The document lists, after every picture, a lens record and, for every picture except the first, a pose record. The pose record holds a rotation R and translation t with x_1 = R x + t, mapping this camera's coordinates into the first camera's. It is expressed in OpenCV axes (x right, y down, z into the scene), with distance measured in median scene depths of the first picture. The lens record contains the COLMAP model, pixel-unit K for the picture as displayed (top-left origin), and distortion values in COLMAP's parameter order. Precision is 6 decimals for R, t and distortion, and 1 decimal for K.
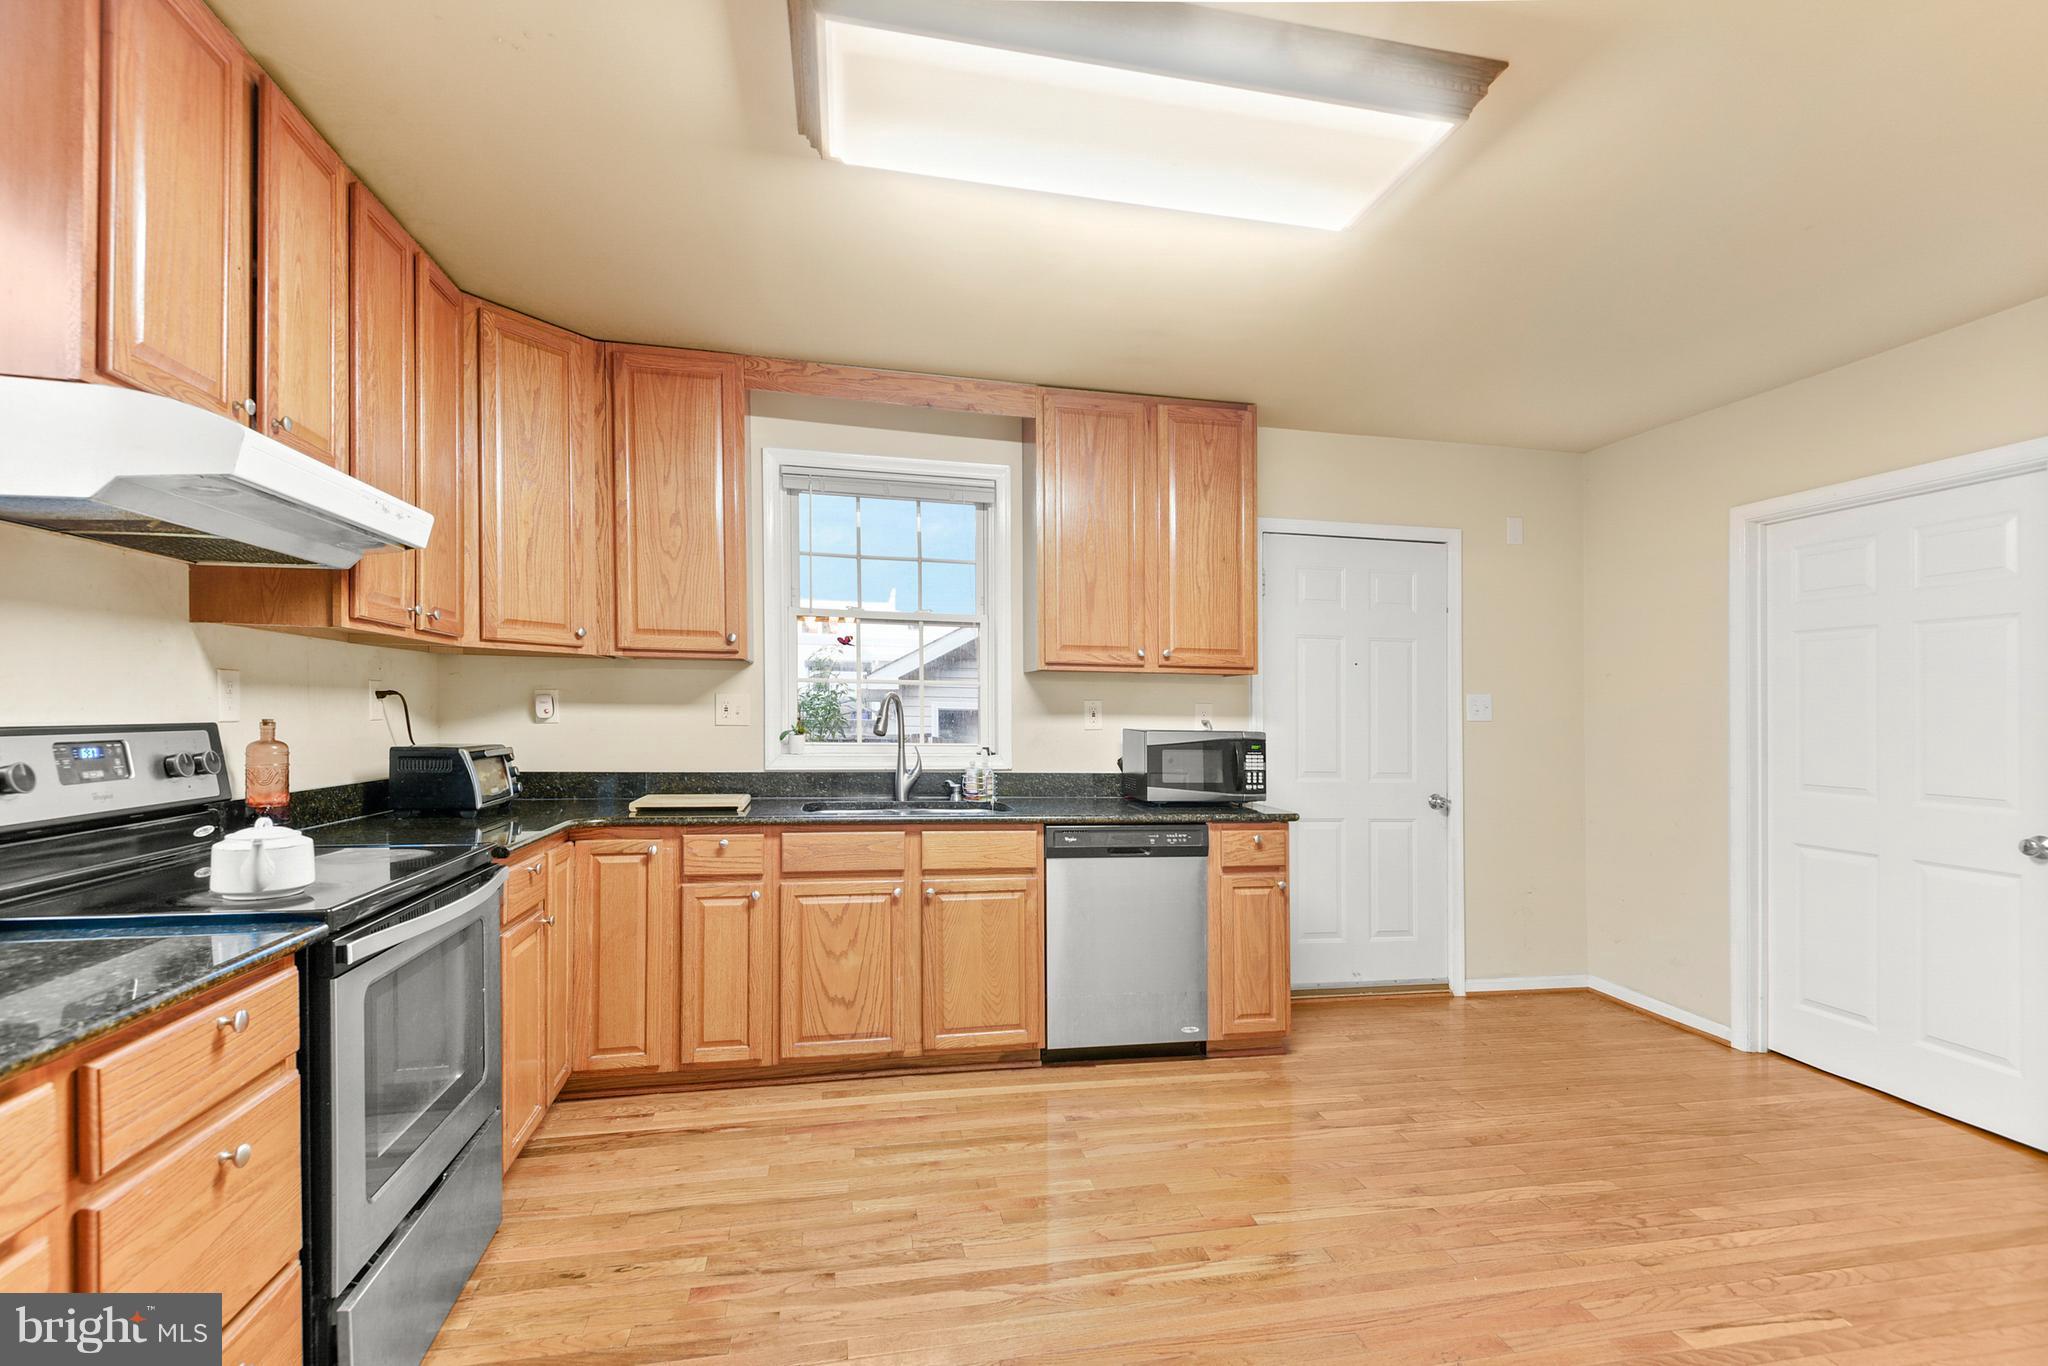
lens RADIAL K [[931.5, 0, 1046.9], [0, 931.5, 706.8], [0, 0, 1]] dist [0.020931, -0.005481]
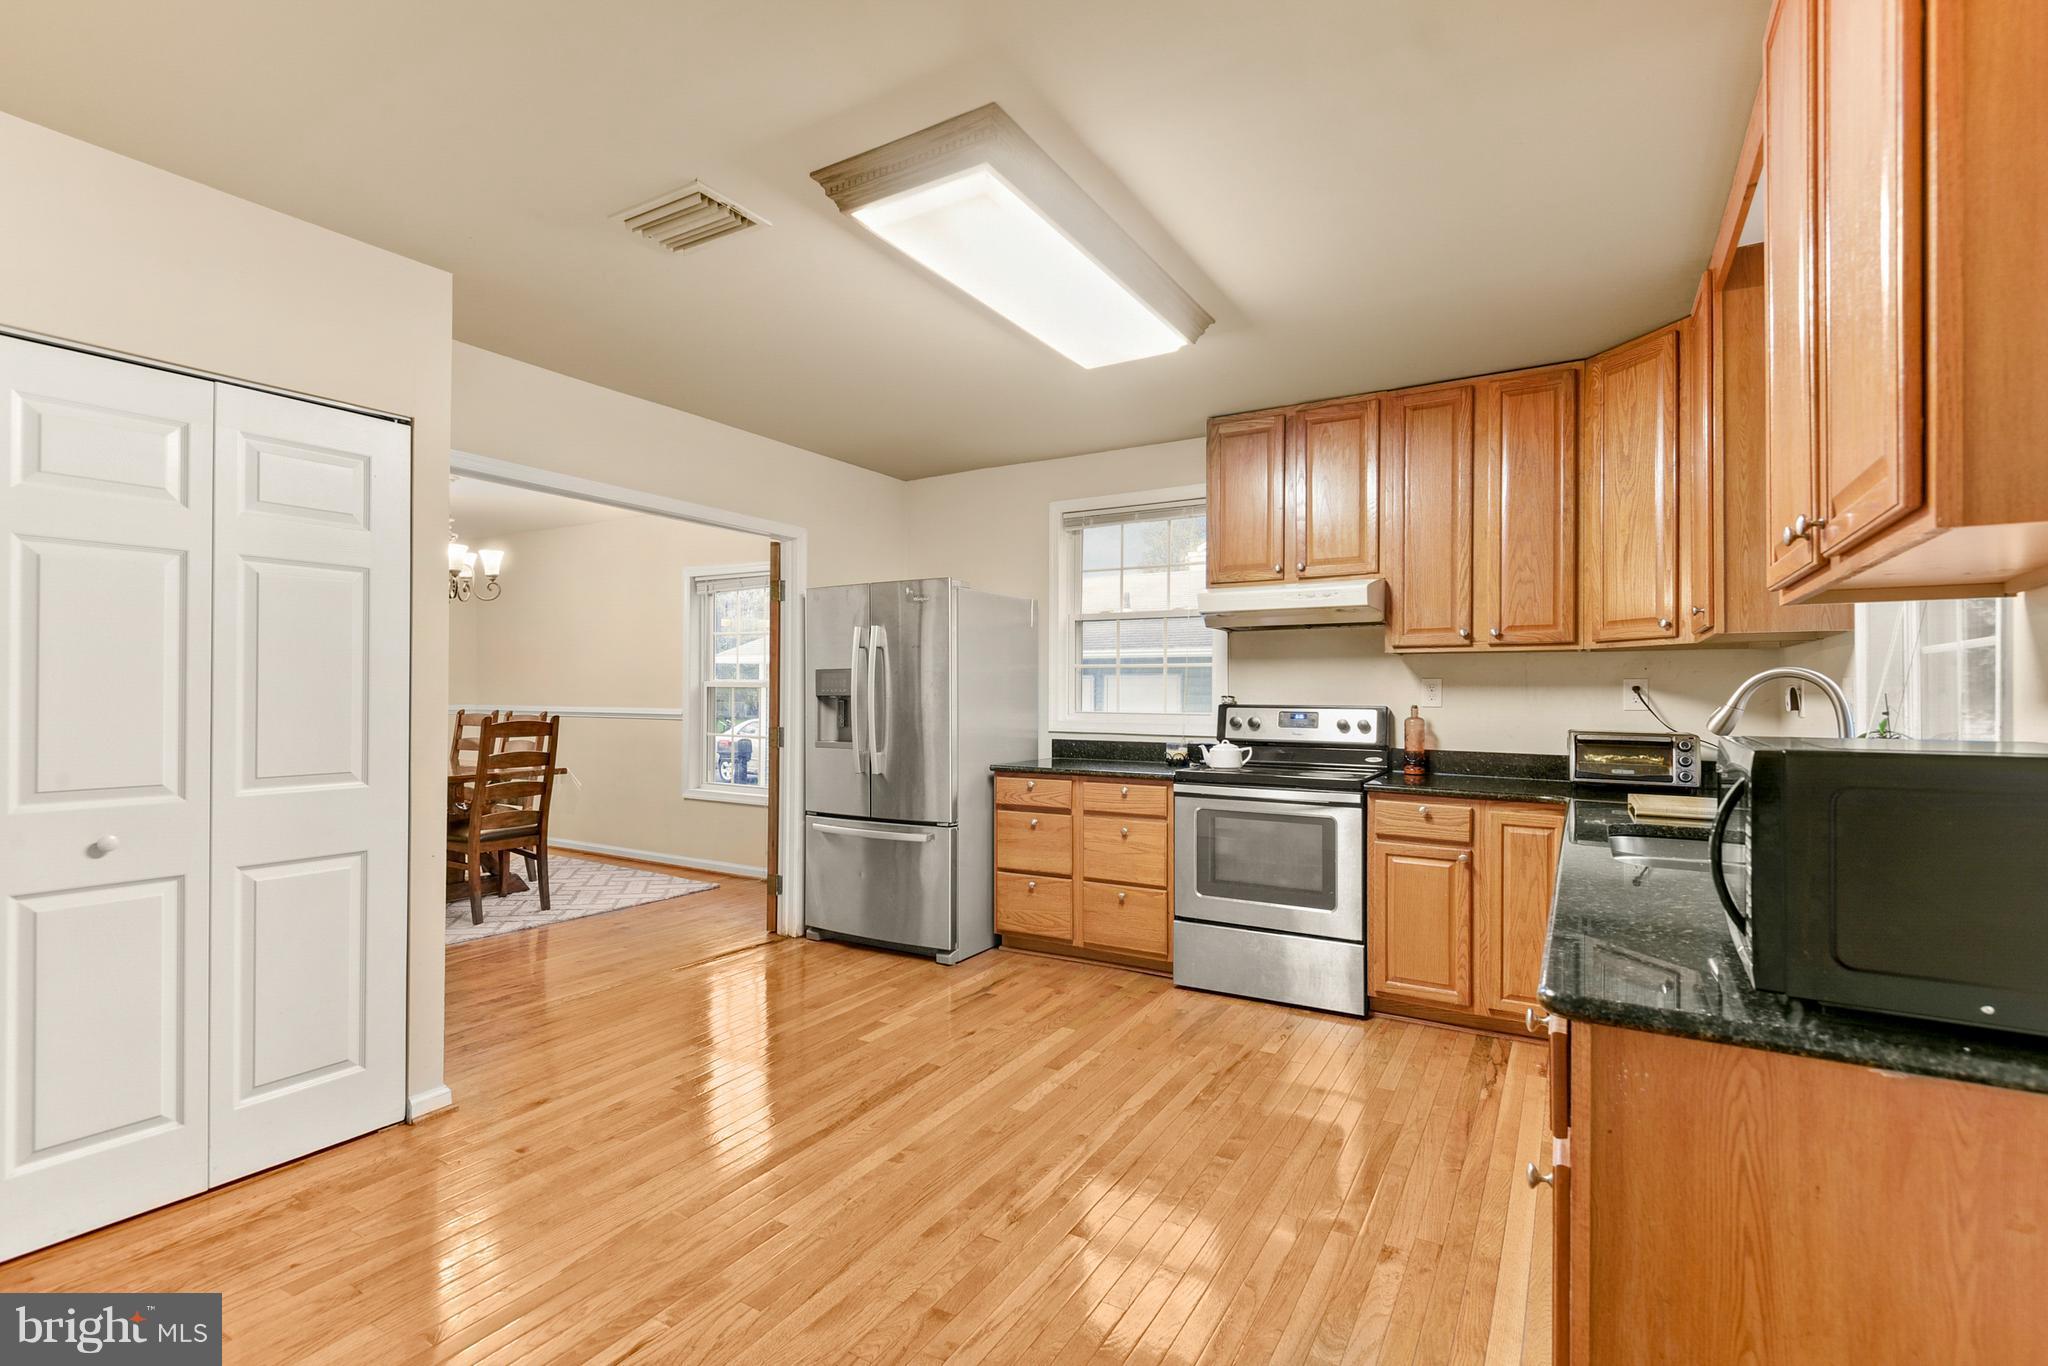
lens RADIAL K [[931.5, 0, 1023.0], [0, 931.5, 695.6], [0, 0, 1]] dist [0.020931, -0.005481]
pose [[-0.689710, -0.019858, -0.723813, 0.699361], [-0.012454, 0.999801, -0.015562, 0.022846], [0.723978, -0.001719, -0.689820, 1.196225]]
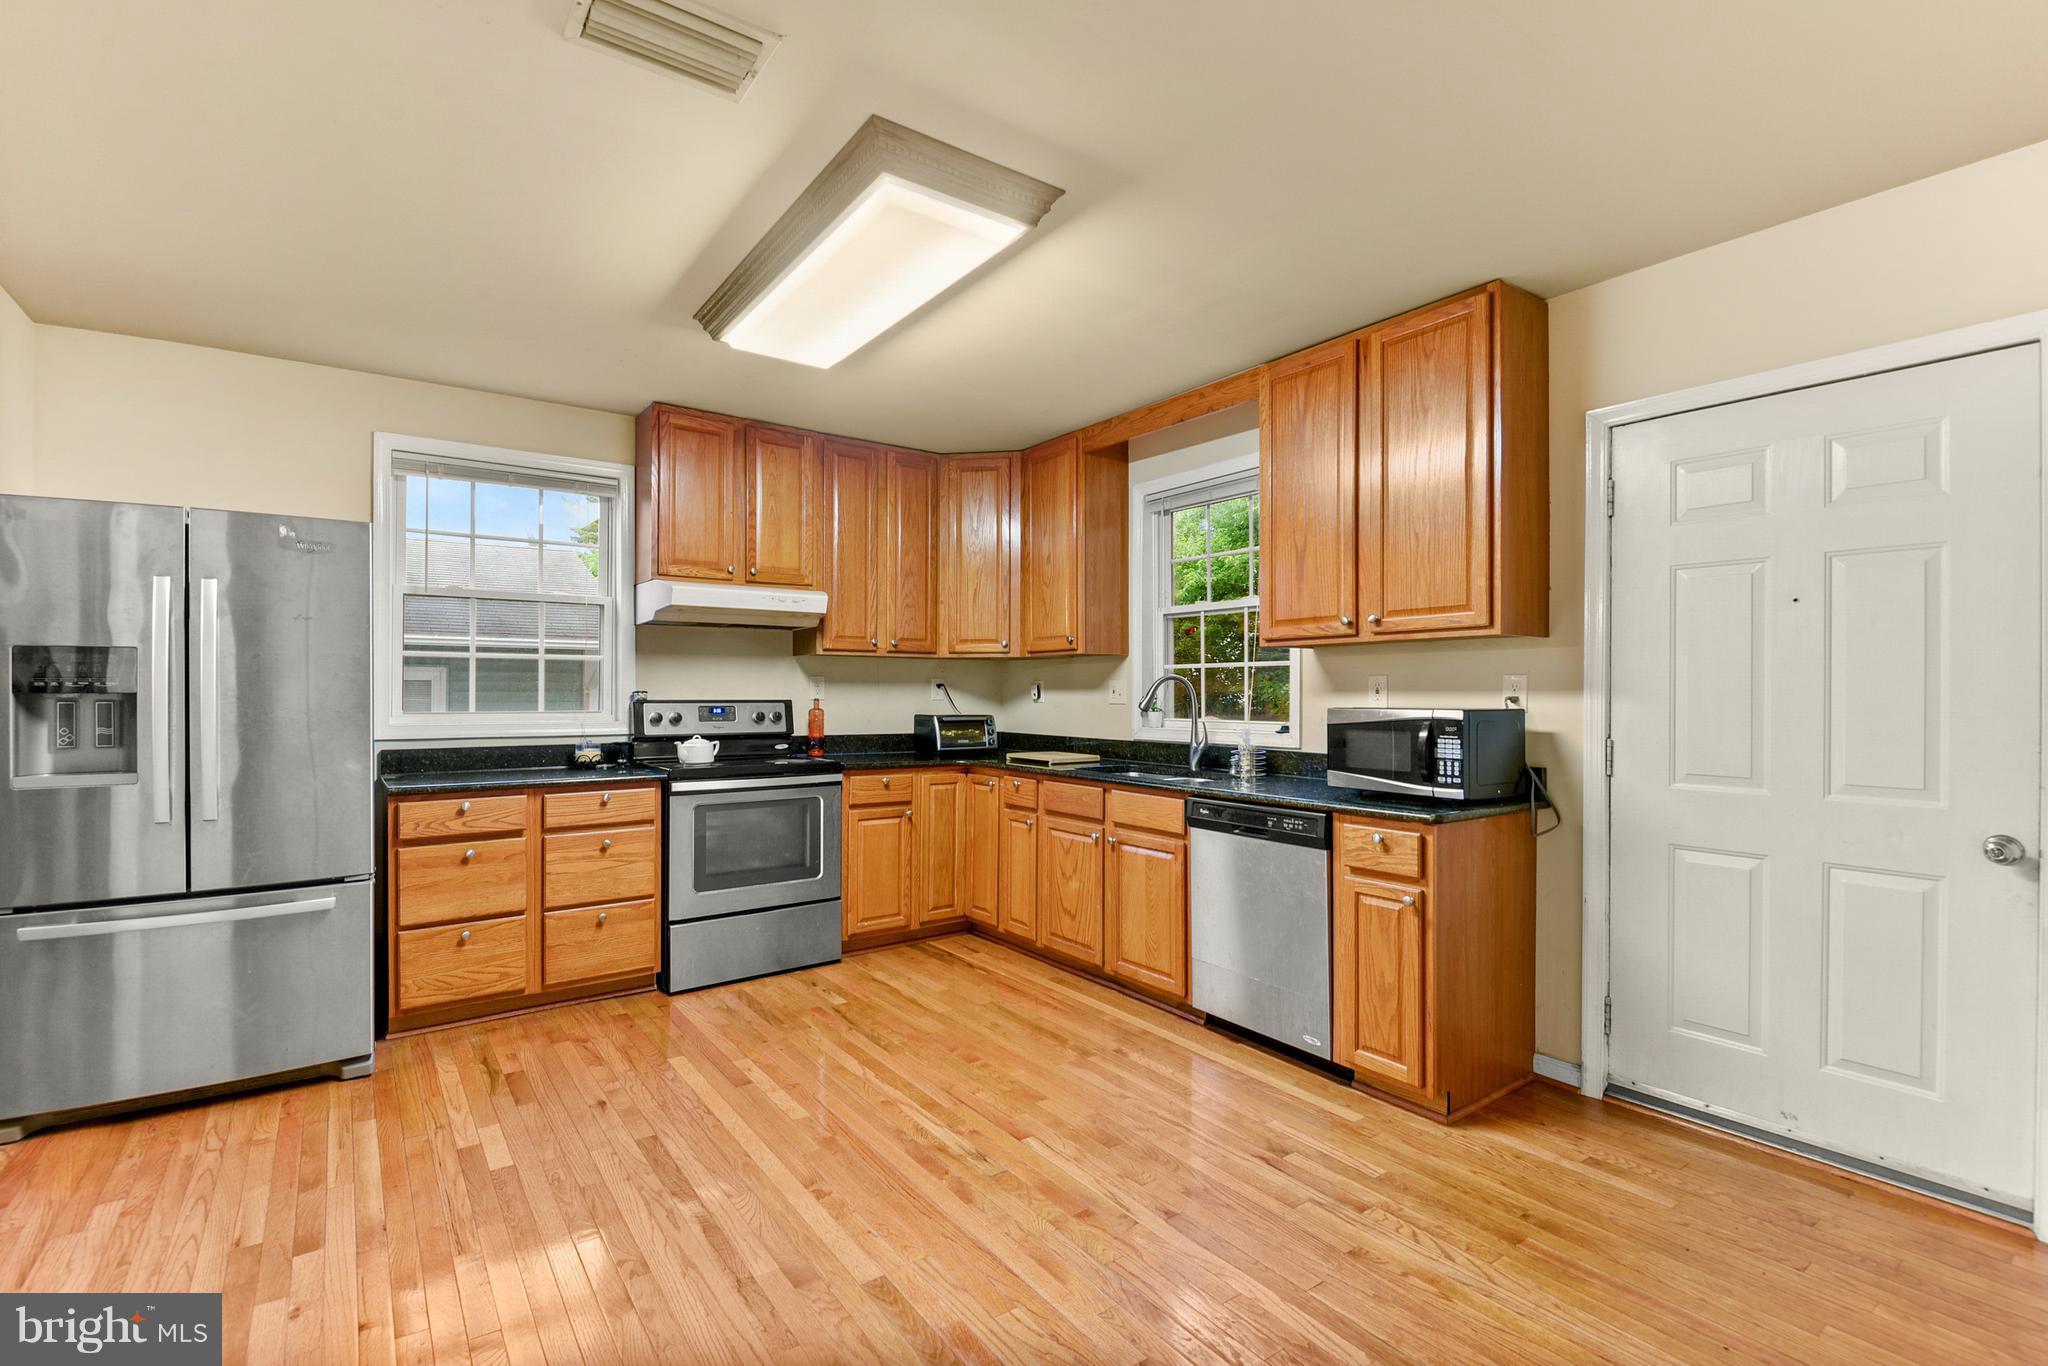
lens RADIAL K [[931.5, 0, 1020.1], [0, 931.5, 698.1], [0, 0, 1]] dist [0.020931, -0.005481]
pose [[0.392647, -0.009618, -0.919639, 0.934865], [0.010508, 0.999927, -0.005972, 0.021213], [0.919629, -0.007318, 0.392720, 0.417536]]
